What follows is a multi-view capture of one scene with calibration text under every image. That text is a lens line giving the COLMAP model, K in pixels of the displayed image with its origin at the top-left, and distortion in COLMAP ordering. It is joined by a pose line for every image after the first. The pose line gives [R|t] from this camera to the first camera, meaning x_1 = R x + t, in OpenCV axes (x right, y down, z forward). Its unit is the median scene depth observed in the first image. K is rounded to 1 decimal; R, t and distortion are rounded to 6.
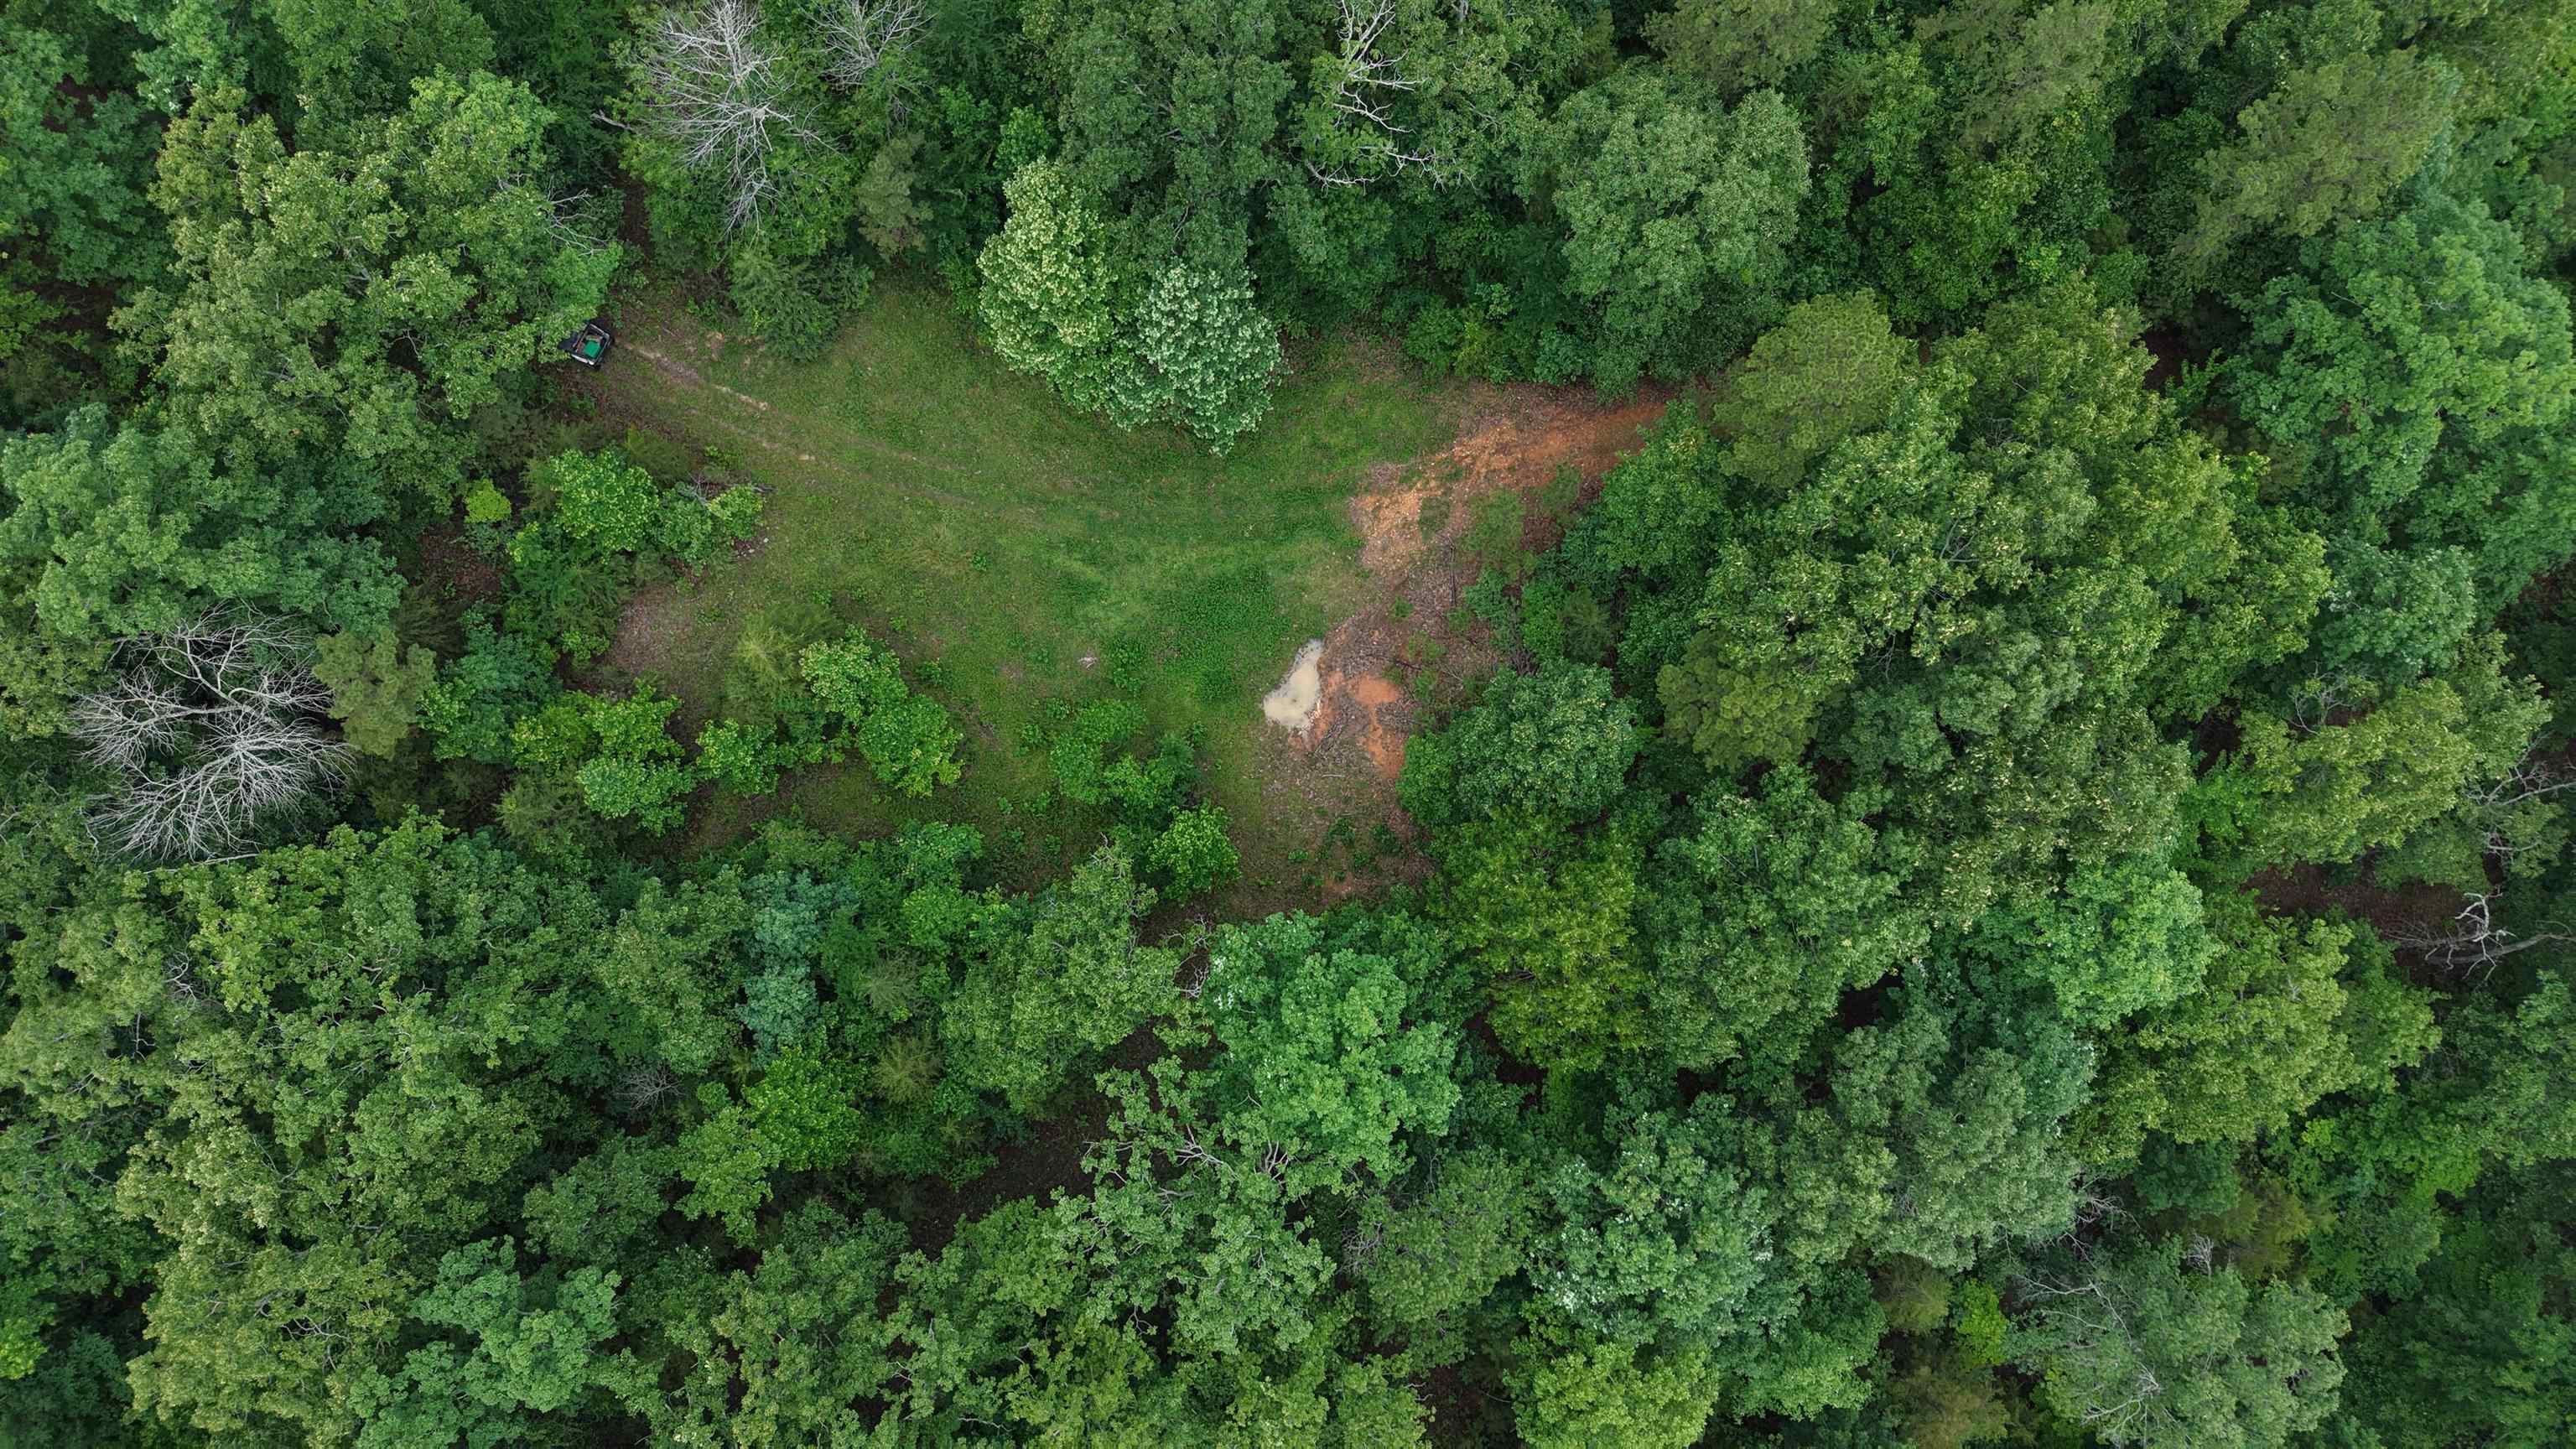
lens RADIAL K [[1719.5, 0, 1288.4], [0, 1719.5, 724.5], [0, 0, 1]] dist [0.028745, -0.041469]
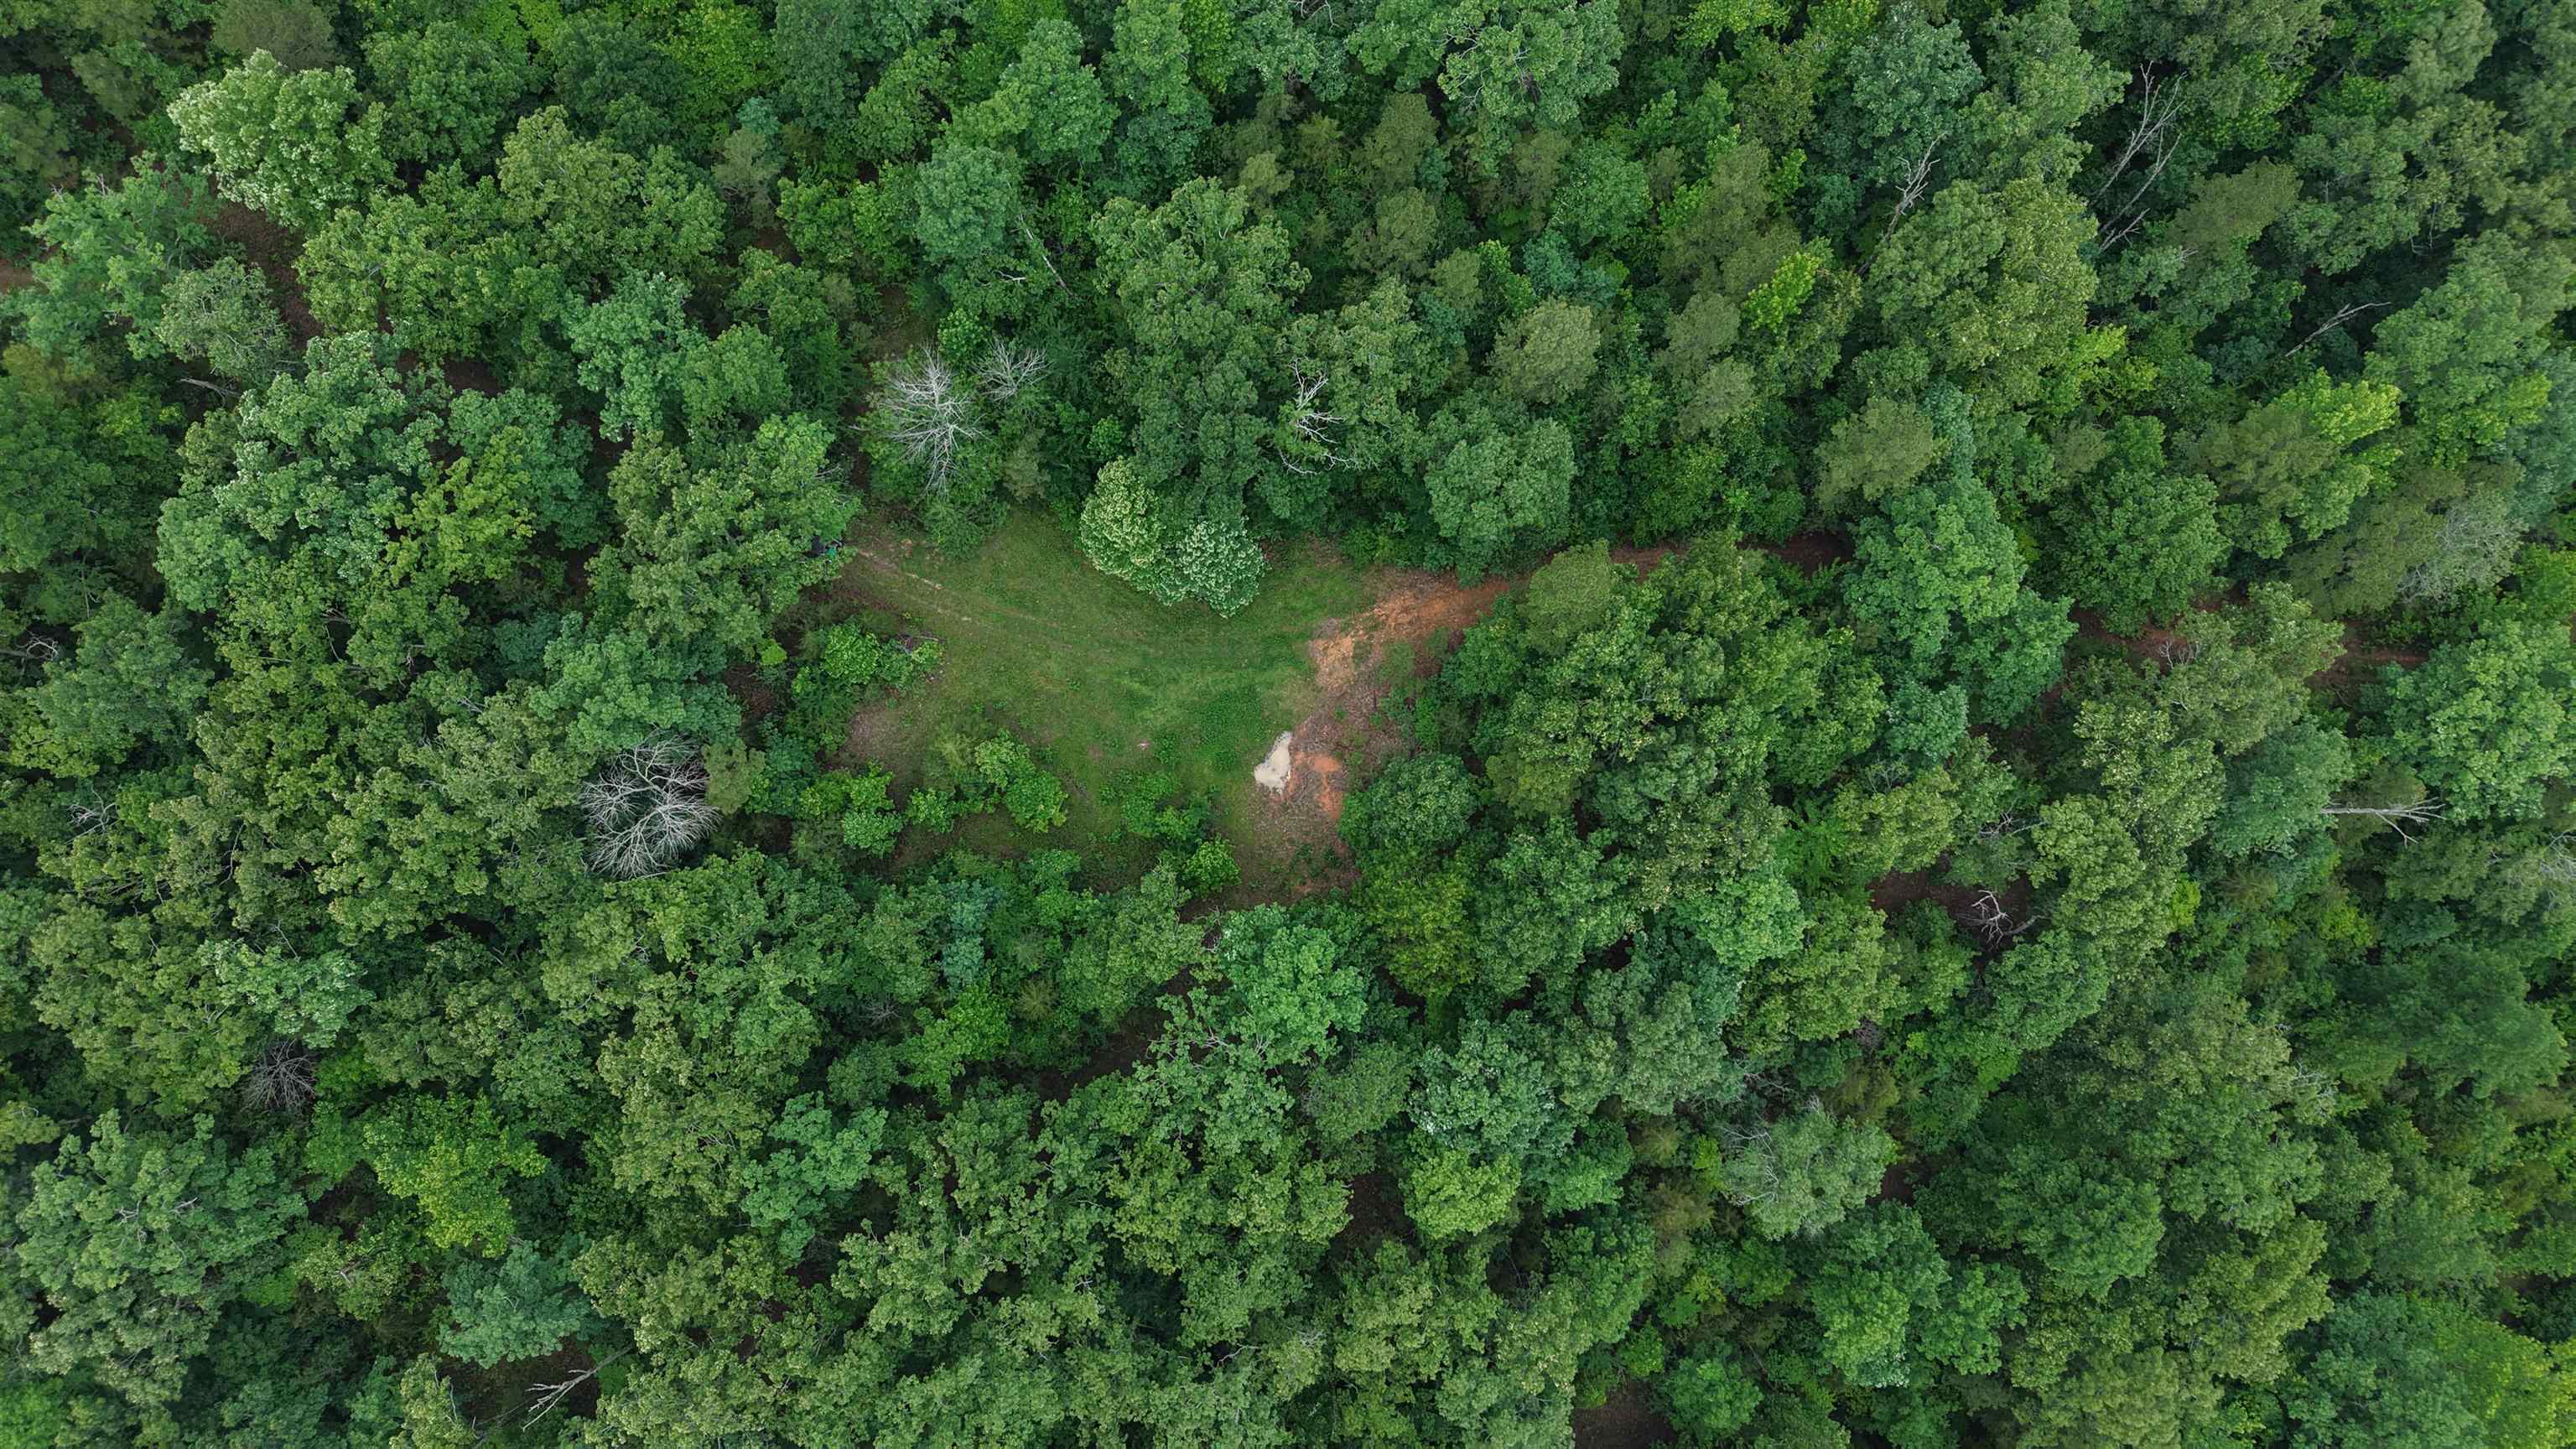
lens RADIAL K [[1719.5, 0, 1286.3], [0, 1719.5, 723.3], [0, 0, 1]] dist [0.028745, -0.041469]
pose [[0.999992, -0.003646, -0.001334, 0.020912], [0.003647, 0.999993, 0.000994, -0.070935], [0.001331, -0.000999, 0.999999, -0.699533]]
